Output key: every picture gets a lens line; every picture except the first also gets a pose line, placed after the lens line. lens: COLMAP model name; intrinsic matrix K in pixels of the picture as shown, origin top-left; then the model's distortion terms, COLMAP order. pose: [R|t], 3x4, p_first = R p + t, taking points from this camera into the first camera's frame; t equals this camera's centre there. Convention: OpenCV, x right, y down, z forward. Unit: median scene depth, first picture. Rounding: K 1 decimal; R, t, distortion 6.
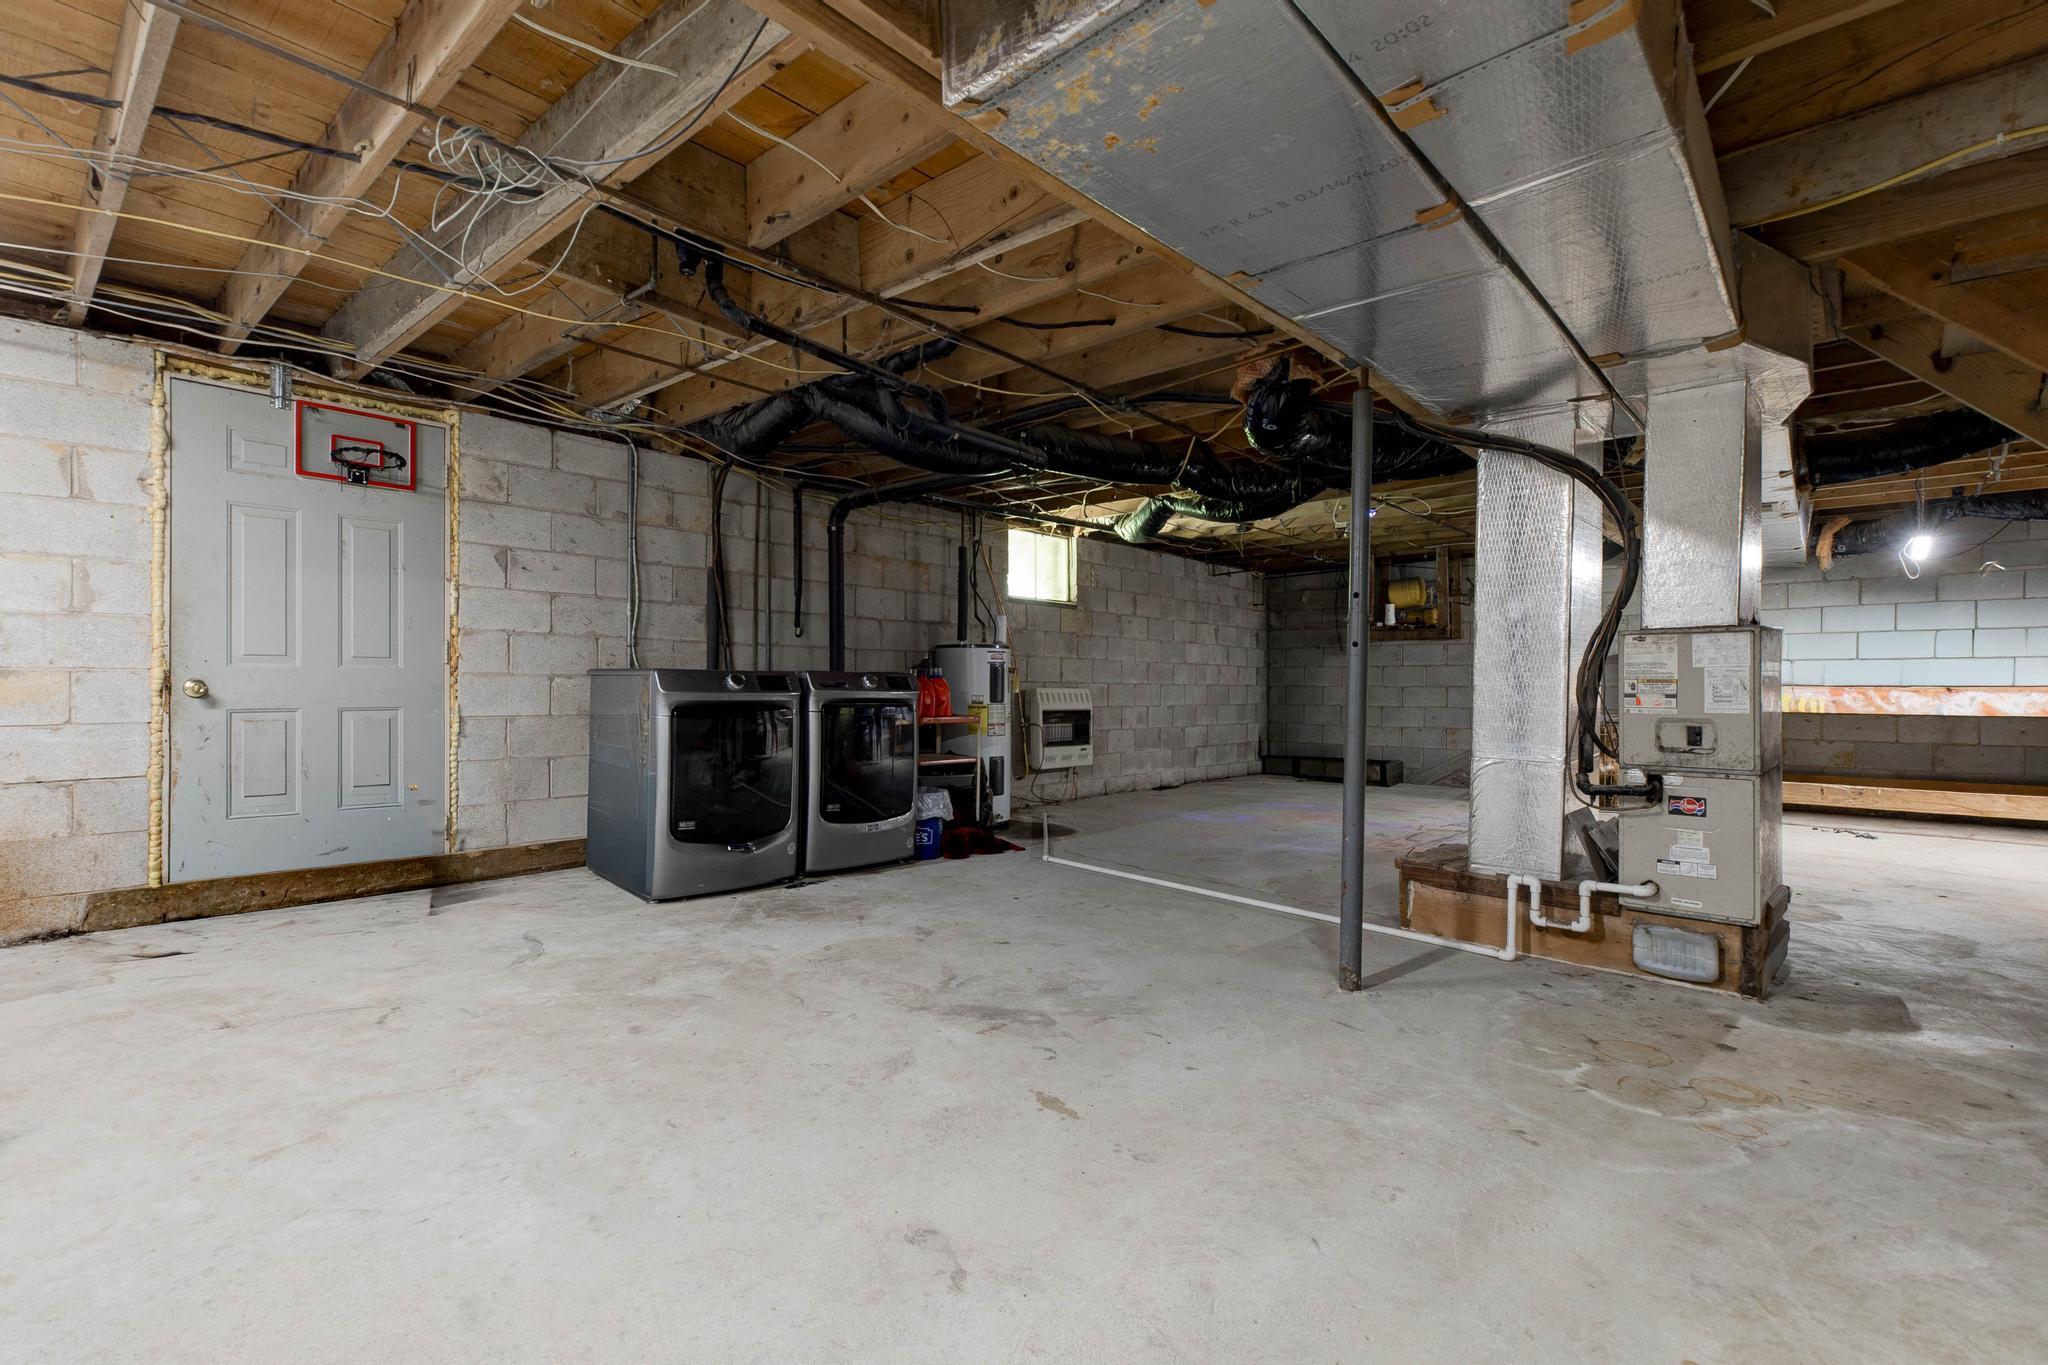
lens RADIAL K [[935.6, 0, 1018.5], [0, 935.6, 685.7], [0, 0, 1]] dist [0.004041, -0.000146]
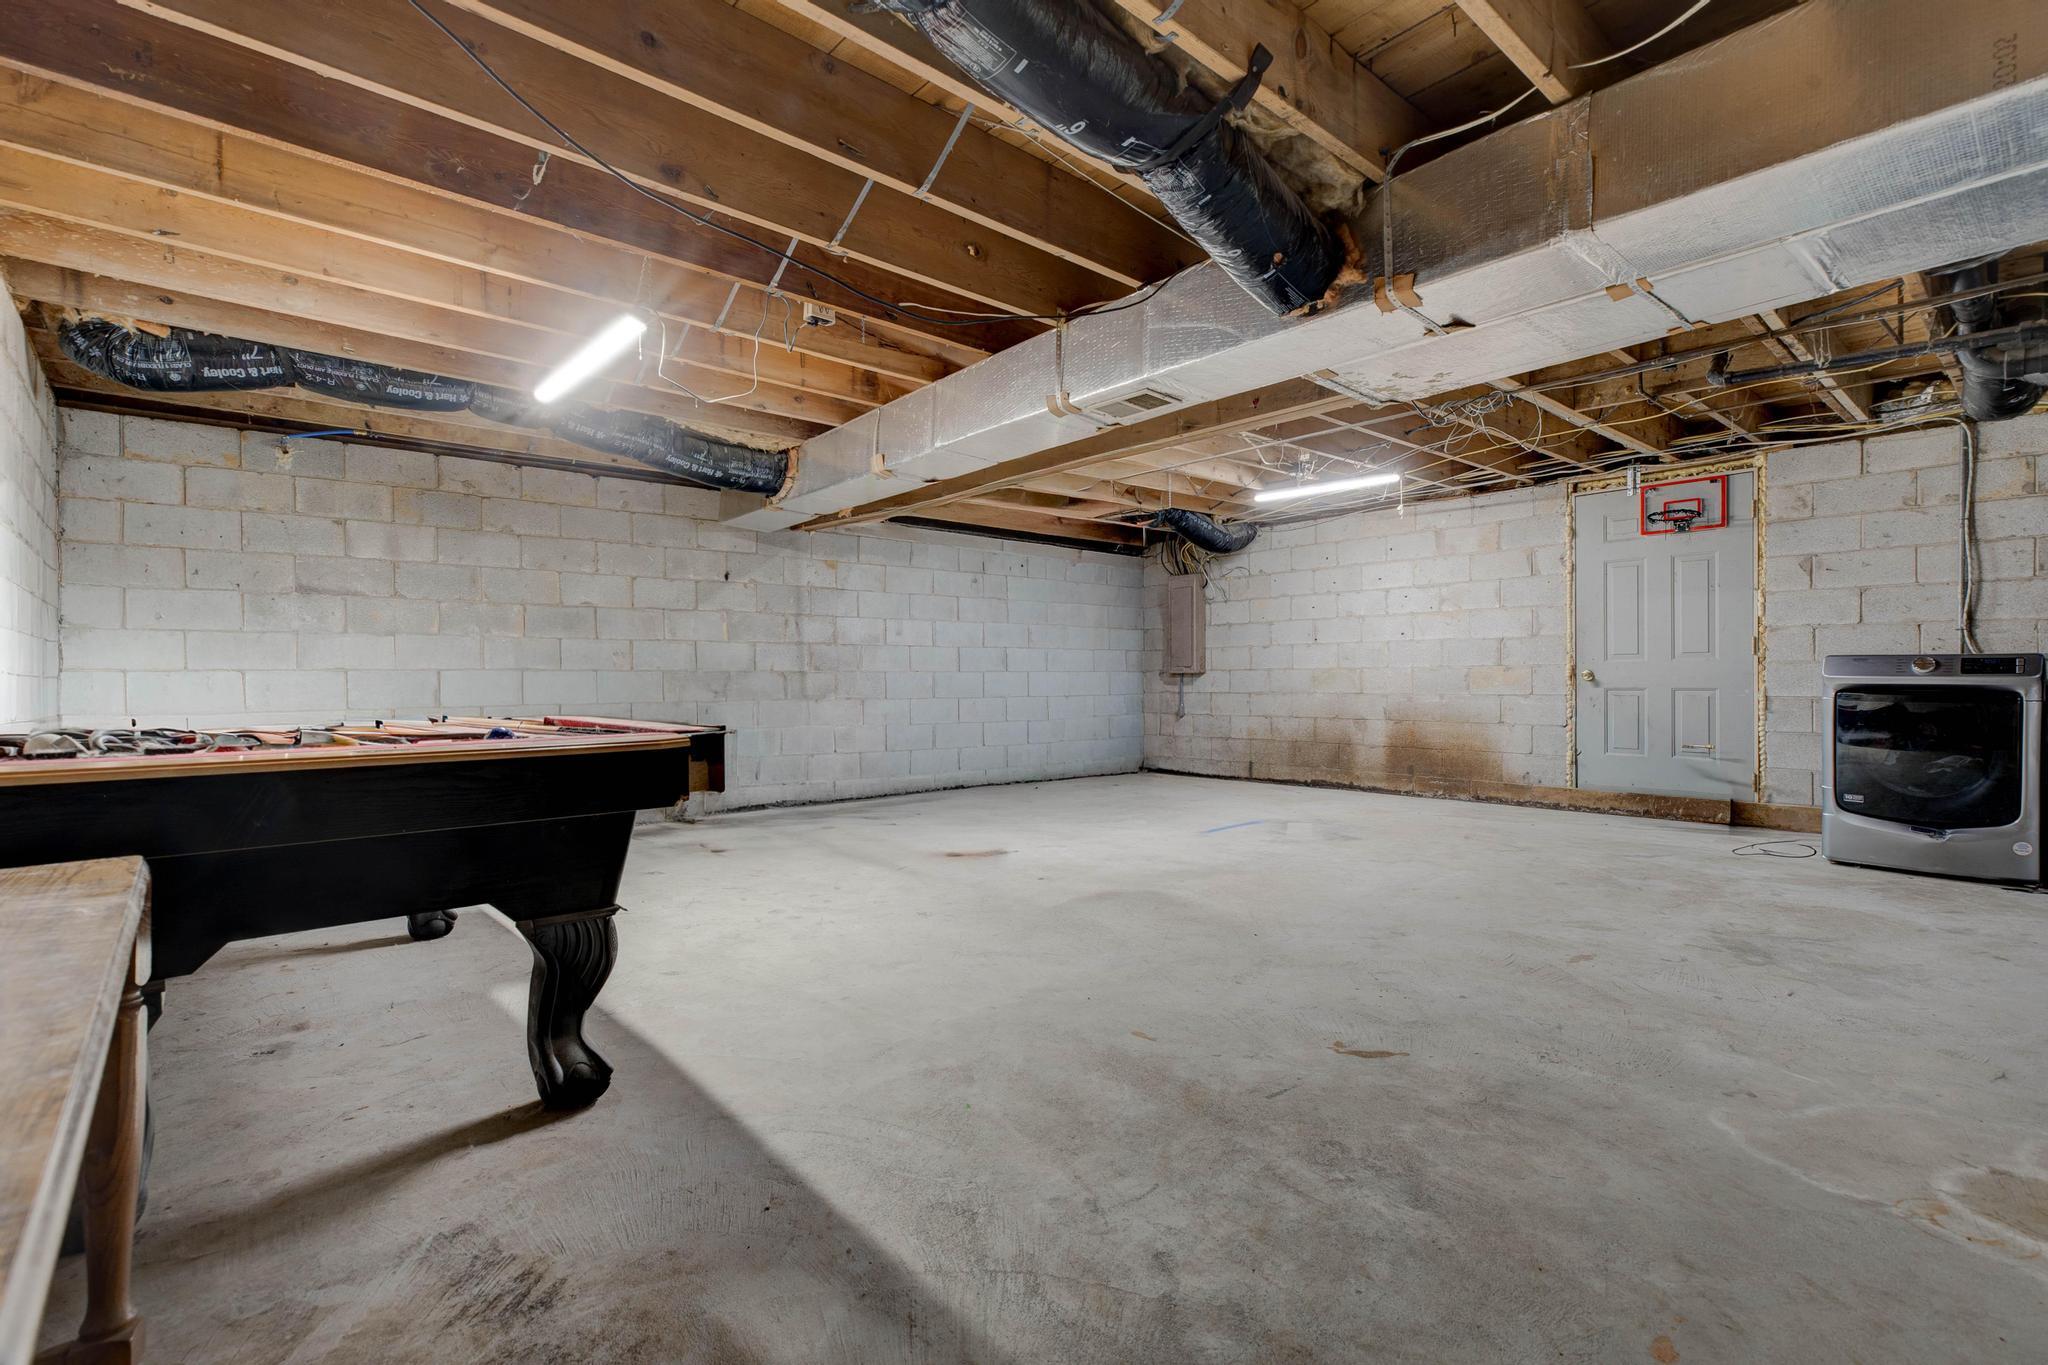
lens RADIAL K [[935.6, 0, 1020.1], [0, 935.6, 678.5], [0, 0, 1]] dist [0.004041, -0.000146]
pose [[-0.116031, -0.003234, -0.993240, 0.812751], [0.008730, 0.999953, -0.004275, 0.005950], [0.993207, -0.009167, -0.115998, 0.156042]]
